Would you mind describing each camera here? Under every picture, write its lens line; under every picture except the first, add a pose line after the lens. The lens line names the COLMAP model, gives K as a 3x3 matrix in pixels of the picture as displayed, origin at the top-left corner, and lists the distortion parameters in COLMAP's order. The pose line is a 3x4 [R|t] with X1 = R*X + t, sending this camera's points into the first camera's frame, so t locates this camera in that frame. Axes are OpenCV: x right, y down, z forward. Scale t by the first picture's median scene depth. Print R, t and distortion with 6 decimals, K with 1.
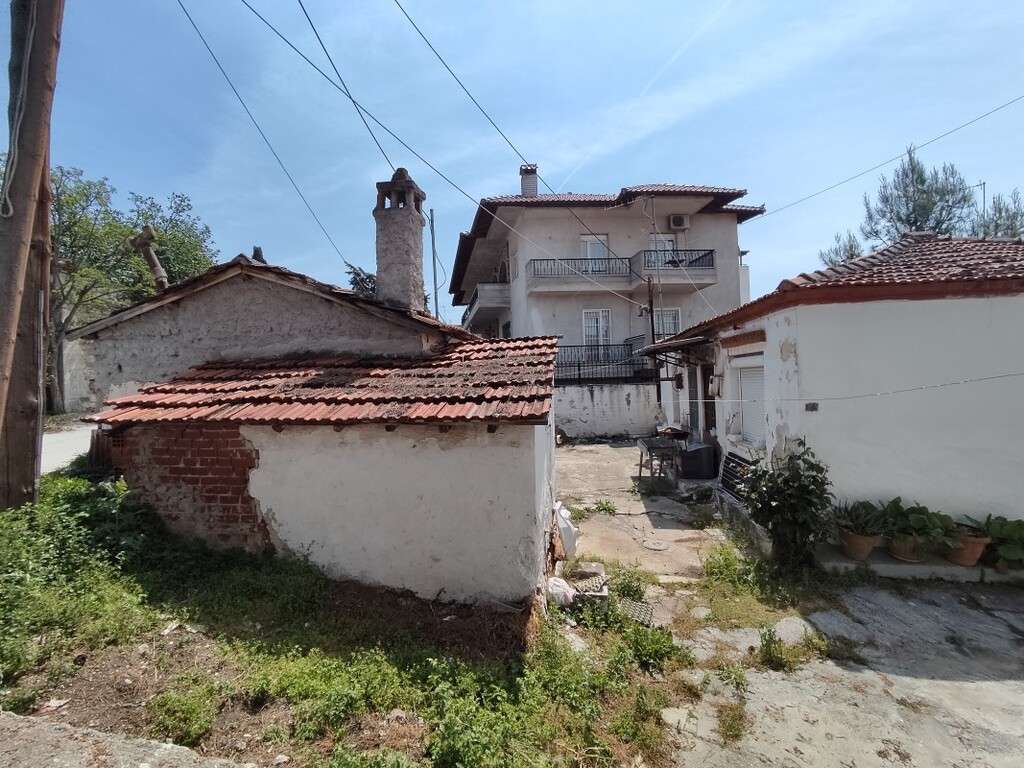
lens RADIAL K [[464.3, 0, 512.0], [0, 464.3, 384.0], [0, 0, 1]] dist [-0.001205, -0.000235]
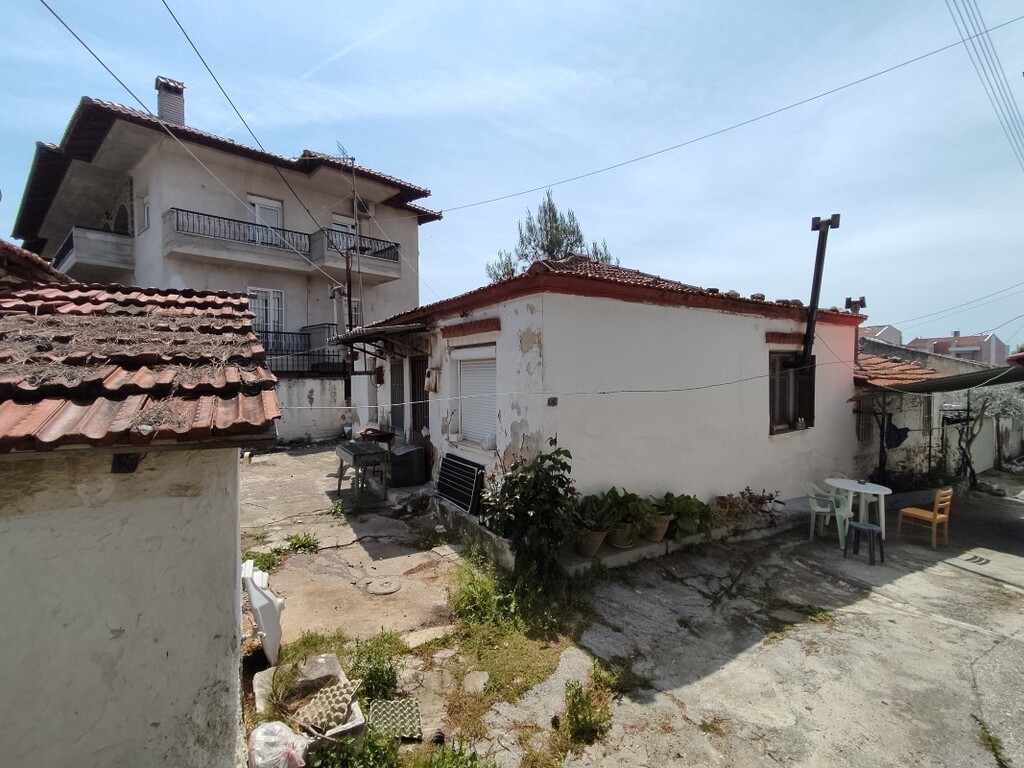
lens RADIAL K [[483.8, 0, 512.0], [0, 483.8, 377.7], [0, 0, 1]] dist [-0.004157, 0.004842]
pose [[0.784963, 0.017703, 0.619290, -0.023229], [-0.013223, 0.999843, -0.011821, 0.011925], [-0.619401, 0.001090, 0.785074, 0.250291]]
